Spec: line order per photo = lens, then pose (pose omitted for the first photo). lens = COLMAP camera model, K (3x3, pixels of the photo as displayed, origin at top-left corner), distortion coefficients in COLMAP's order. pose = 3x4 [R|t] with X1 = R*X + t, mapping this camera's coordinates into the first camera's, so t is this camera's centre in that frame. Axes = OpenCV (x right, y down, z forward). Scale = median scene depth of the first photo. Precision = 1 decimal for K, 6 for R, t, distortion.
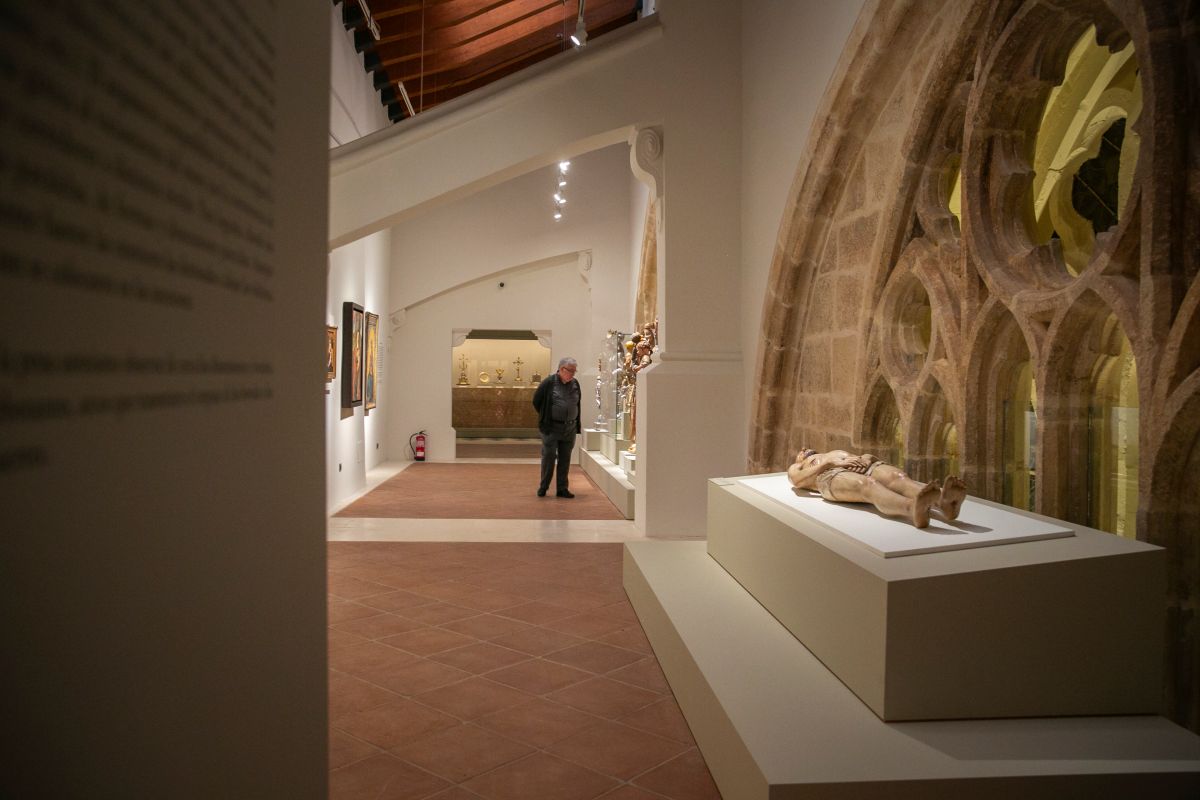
lens RADIAL K [[833.1, 0, 600.0], [0, 833.1, 400.0], [0, 0, 1]] dist [-0.072320, 0.001173]
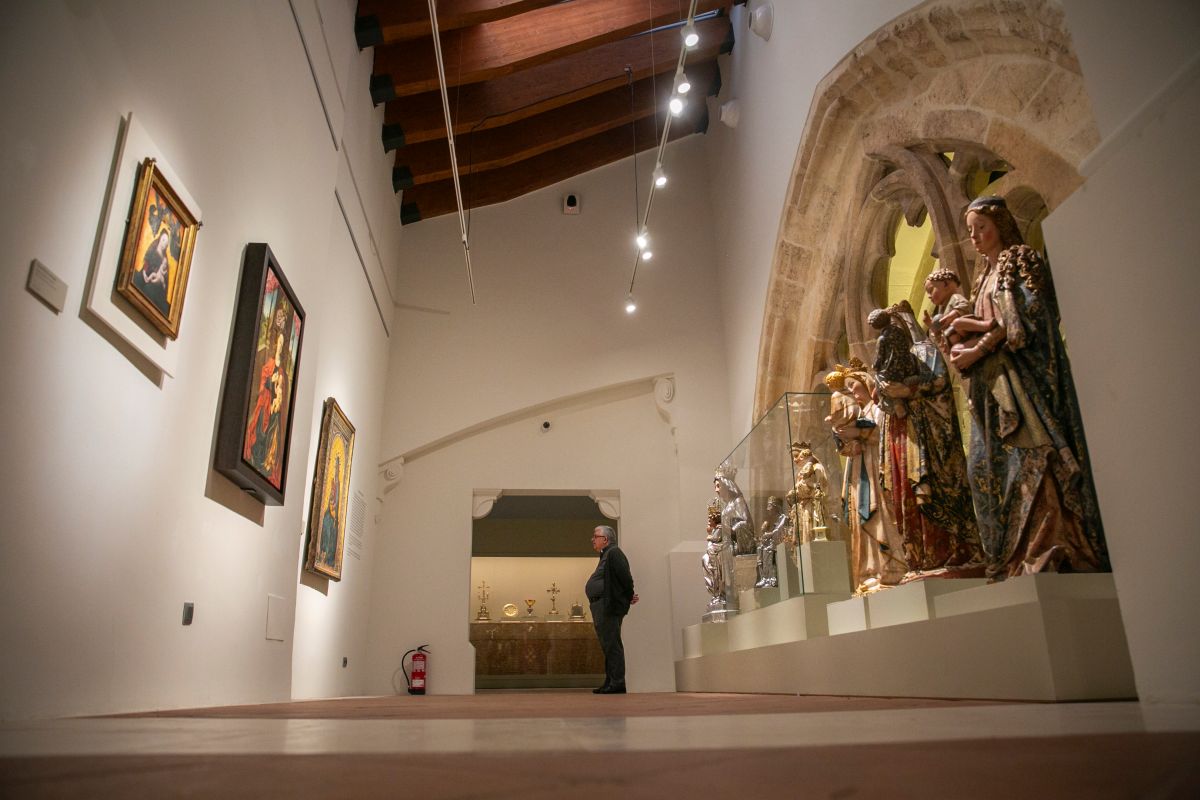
lens RADIAL K [[833.1, 0, 600.0], [0, 833.1, 400.0], [0, 0, 1]] dist [-0.072320, 0.001173]
pose [[0.999400, -0.031216, -0.015002, -0.062250], [0.024720, 0.946325, -0.322271, 0.064819], [0.024257, 0.321707, 0.946528, 0.340385]]
